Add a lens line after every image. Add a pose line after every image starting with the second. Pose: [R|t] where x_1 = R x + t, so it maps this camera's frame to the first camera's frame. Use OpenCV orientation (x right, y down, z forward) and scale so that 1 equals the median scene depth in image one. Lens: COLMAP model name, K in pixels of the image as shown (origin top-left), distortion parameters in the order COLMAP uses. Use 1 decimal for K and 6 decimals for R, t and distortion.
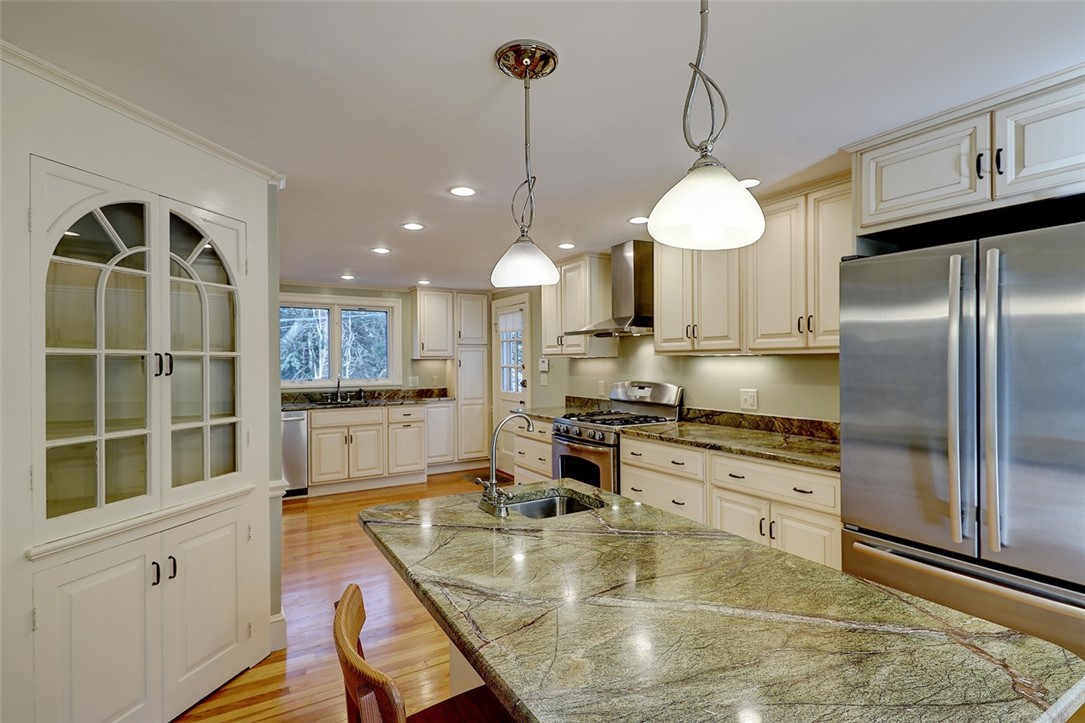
lens RADIAL K [[531.9, 0, 544.1], [0, 531.9, 360.5], [0, 0, 1]] dist [0.003470, 0.000193]
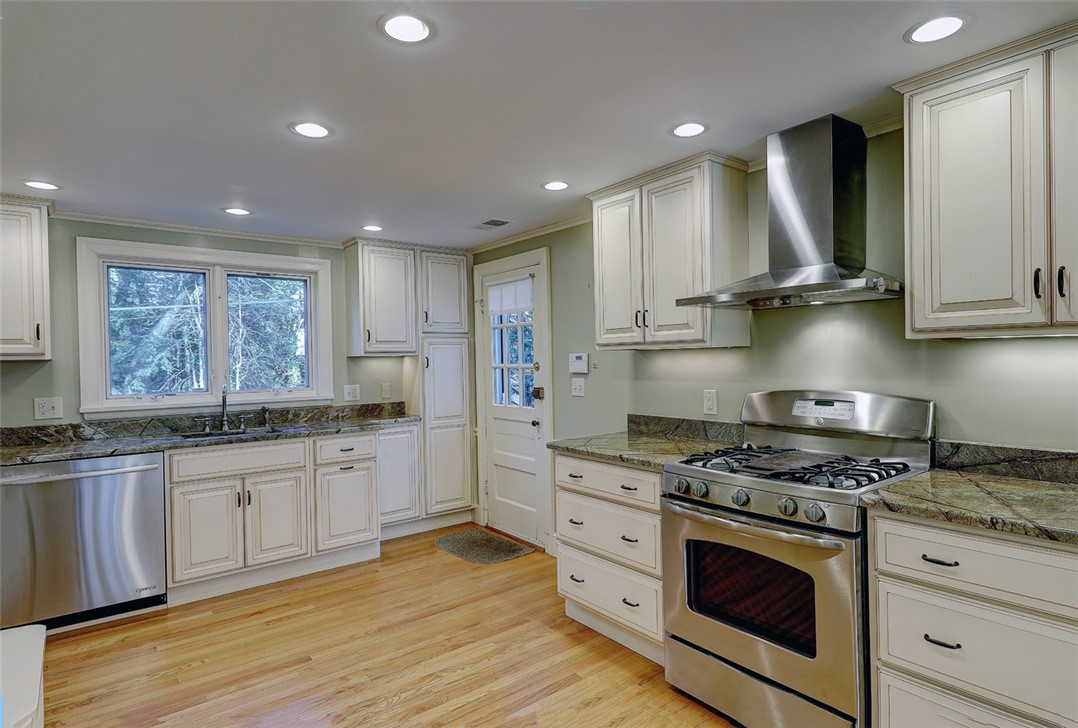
lens RADIAL K [[583.5, 0, 541.4], [0, 583.5, 363.8], [0, 0, 1]] dist [0.010547, 0.000554]
pose [[0.992089, -0.012541, 0.124912, -0.123315], [0.011615, 0.999899, 0.008136, 0.003075], [-0.125002, -0.006621, 0.992134, 0.326695]]
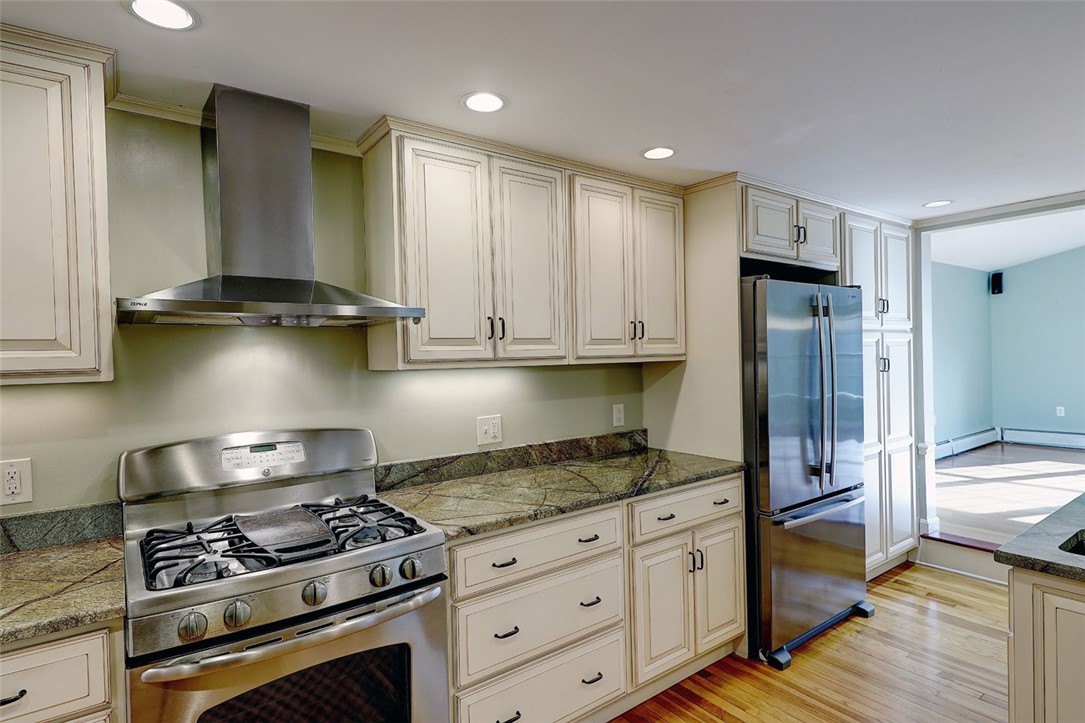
lens RADIAL K [[571.1, 0, 547.4], [0, 571.1, 366.0], [0, 0, 1]] dist [0.003141, -0.000070]
pose [[-0.107693, -0.008558, 0.994147, -0.217394], [0.025343, 0.999614, 0.011351, -0.010276], [-0.993861, 0.026417, -0.107434, 0.590191]]
